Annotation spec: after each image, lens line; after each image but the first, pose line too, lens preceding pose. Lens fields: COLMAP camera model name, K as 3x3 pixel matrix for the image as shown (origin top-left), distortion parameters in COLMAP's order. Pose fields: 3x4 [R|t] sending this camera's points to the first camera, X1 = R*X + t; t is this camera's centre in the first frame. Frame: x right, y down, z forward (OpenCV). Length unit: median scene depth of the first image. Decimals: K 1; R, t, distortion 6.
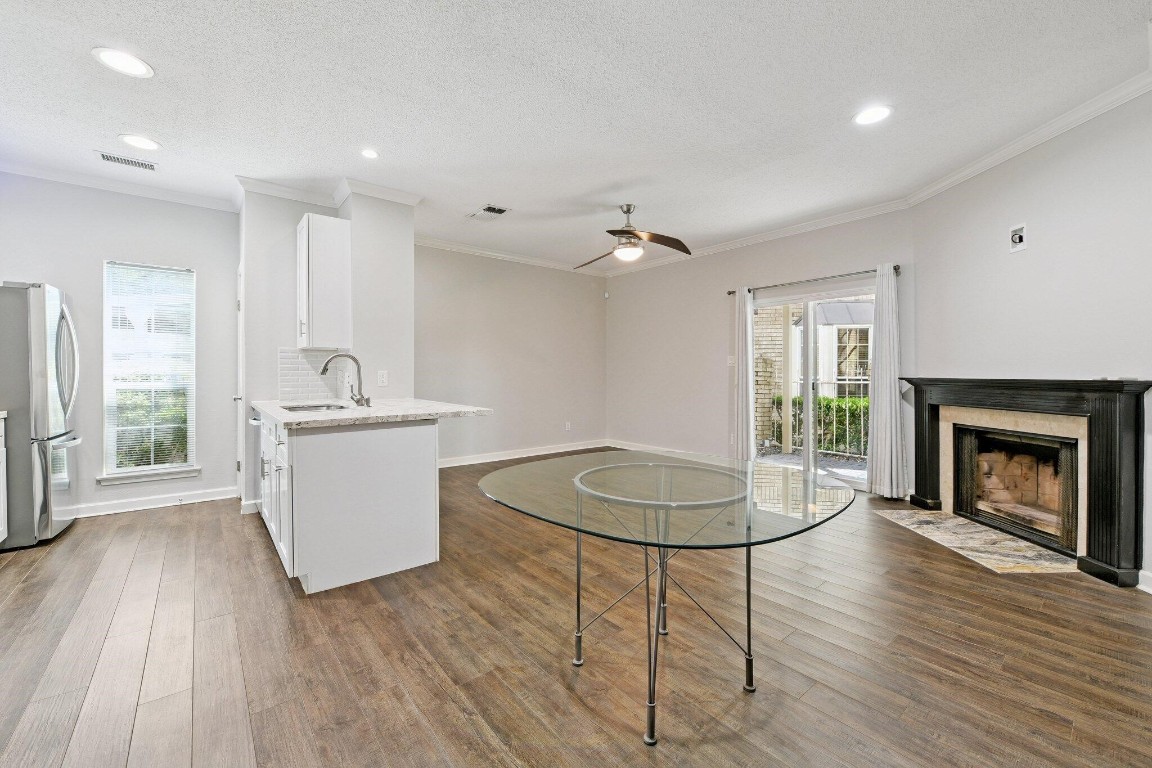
lens RADIAL K [[467.0, 0, 588.9], [0, 467.0, 373.5], [0, 0, 1]] dist [-0.007373, -0.002075]
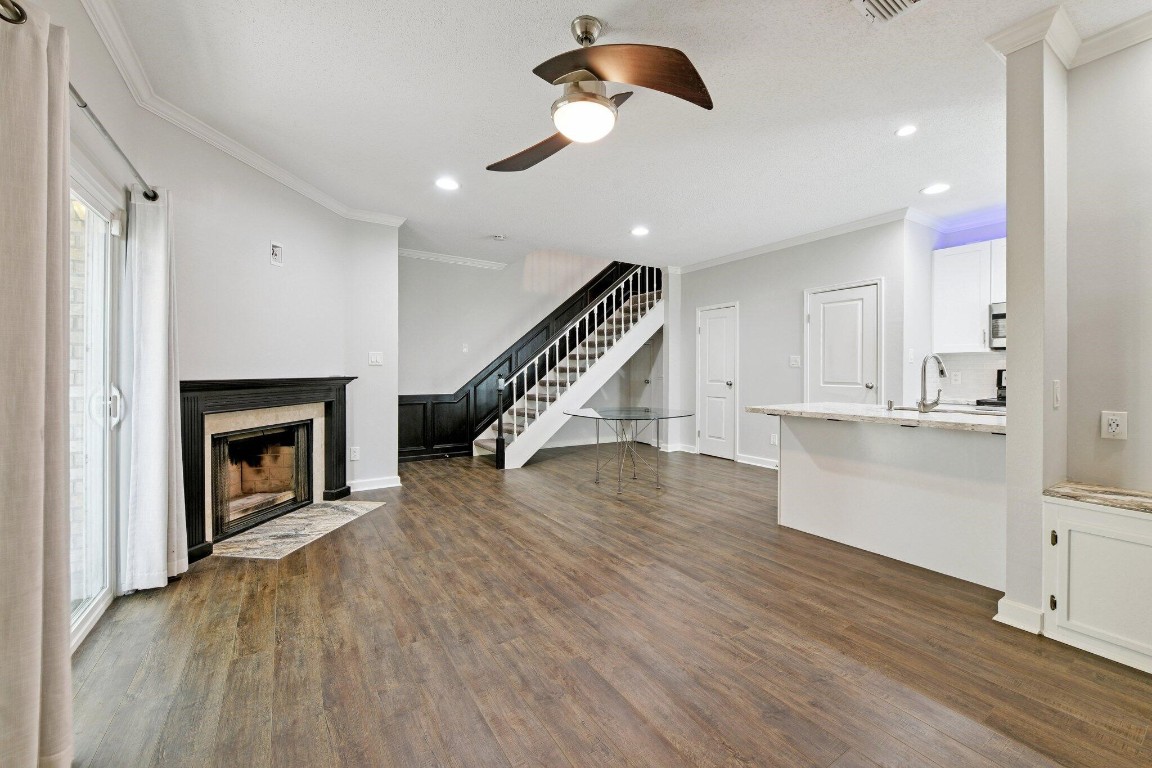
lens RADIAL K [[467.4, 0, 582.8], [0, 467.4, 367.0], [0, 0, 1]] dist [-0.003221, -0.002513]
pose [[-0.990532, -0.001978, 0.137270, 0.021707], [-0.002696, 0.999984, -0.005046, -0.011296], [-0.137258, -0.005369, -0.990521, 1.812674]]
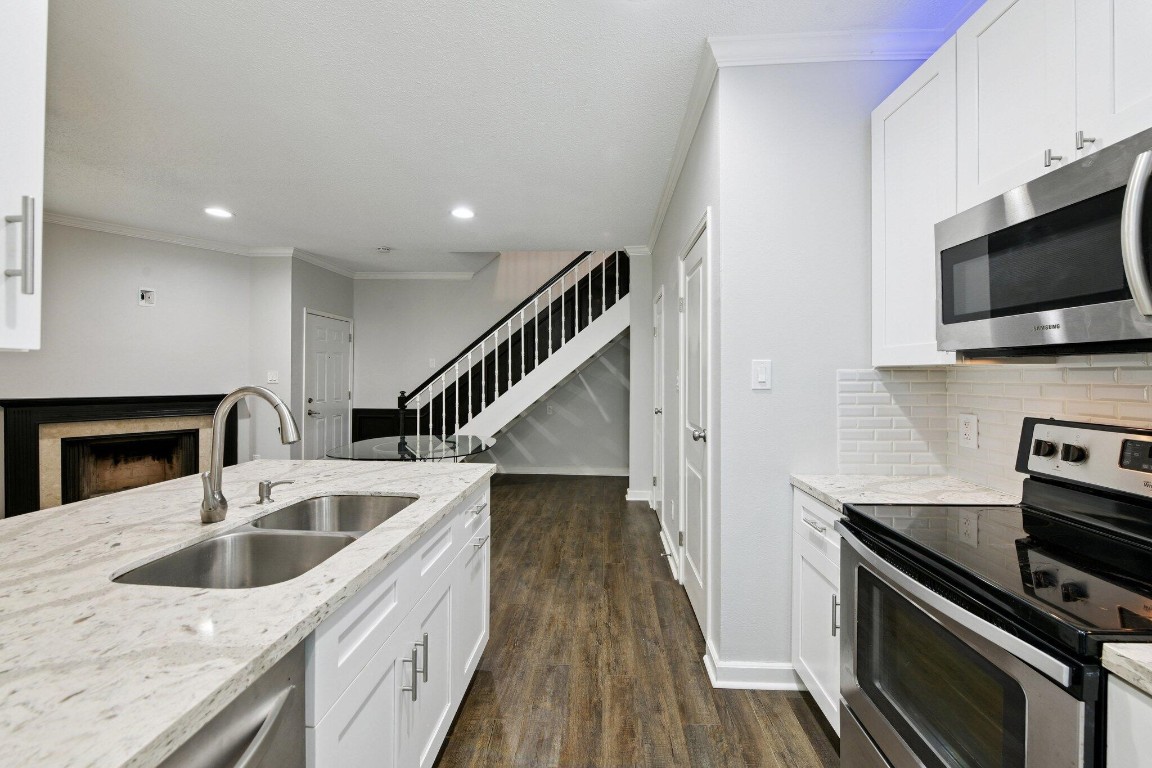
lens RADIAL K [[467.4, 0, 574.9], [0, 467.4, 377.1], [0, 0, 1]] dist [-0.003221, -0.002513]
pose [[-0.734017, -0.003001, 0.679124, -0.905712], [-0.001562, 0.999995, 0.002730, -0.047021], [-0.679129, 0.000943, -0.734018, 1.033909]]
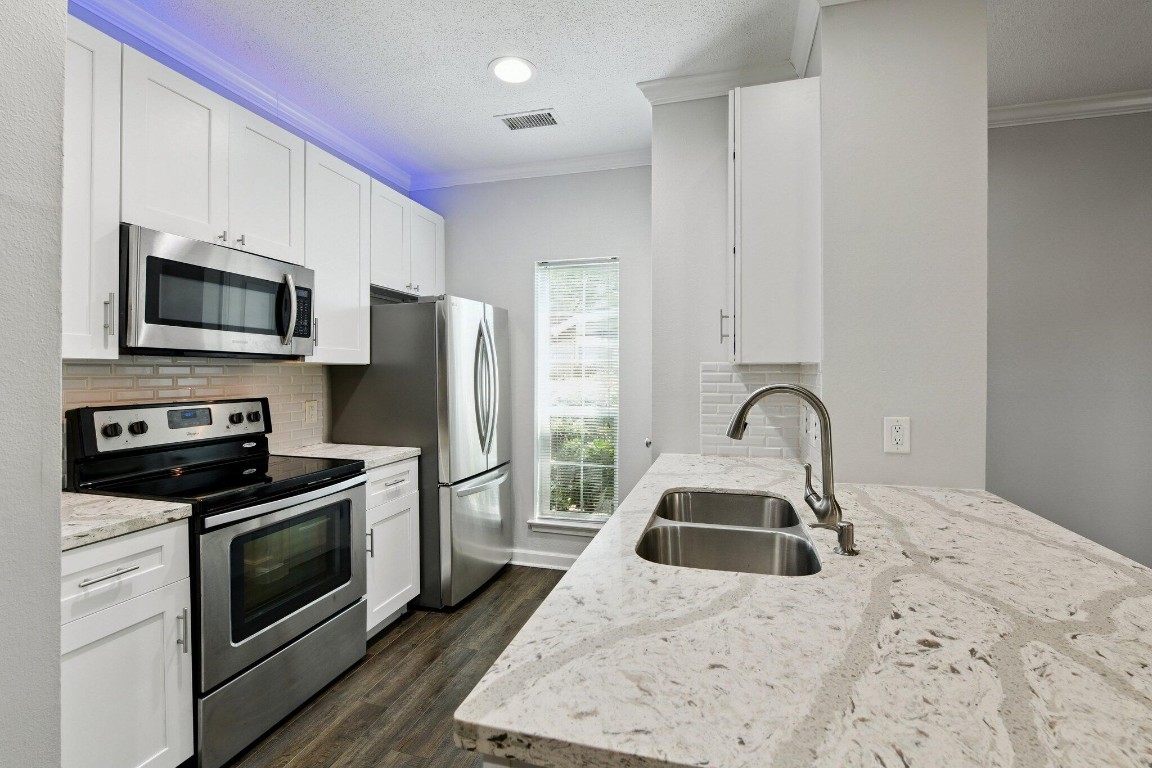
lens RADIAL K [[504.8, 0, 582.5], [0, 504.8, 374.6], [0, 0, 1]] dist [-0.008677, -0.000696]
pose [[0.558117, 0.004938, -0.829748, -0.250619], [-0.000317, 0.999983, 0.005738, -0.047838], [0.829763, -0.002940, 0.558109, 0.571919]]
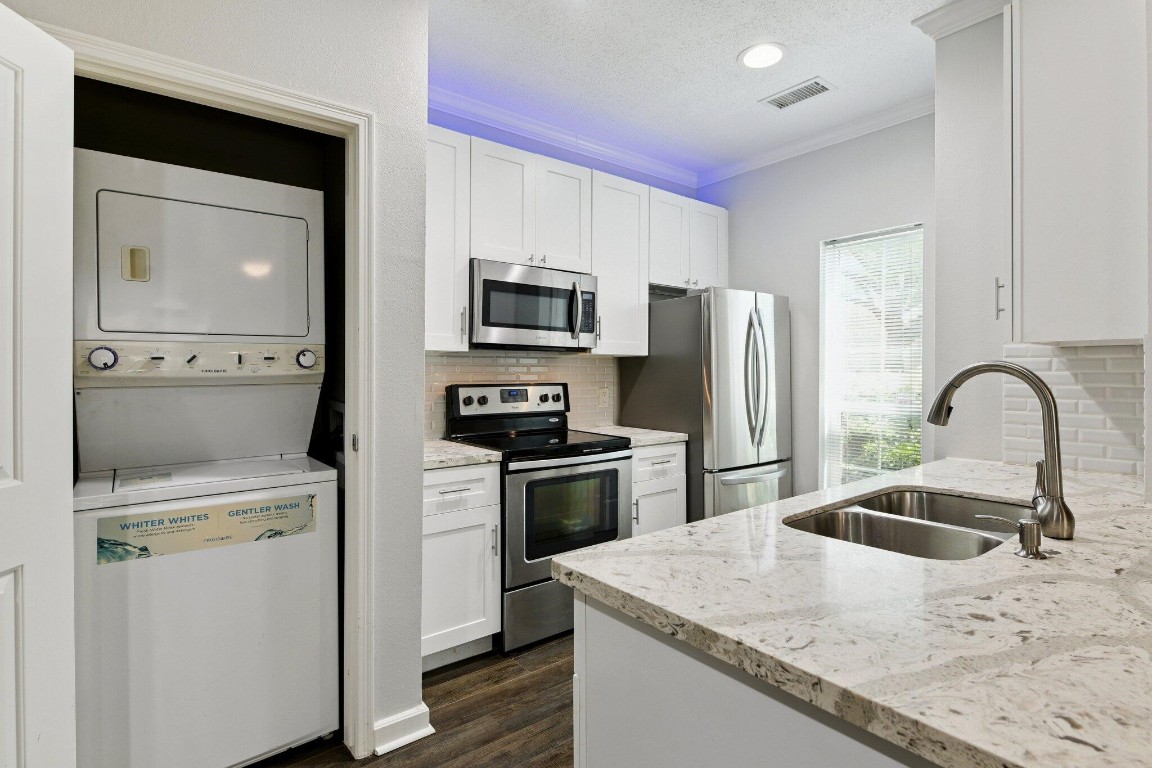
lens RADIAL K [[564.7, 0, 584.3], [0, 564.7, 372.0], [0, 0, 1]] dist [-0.002047, -0.000805]
pose [[-0.034000, 0.000811, -0.999422, -0.114538], [-0.001855, 0.999998, 0.000875, -0.032371], [0.999420, 0.001883, -0.033998, 0.656356]]
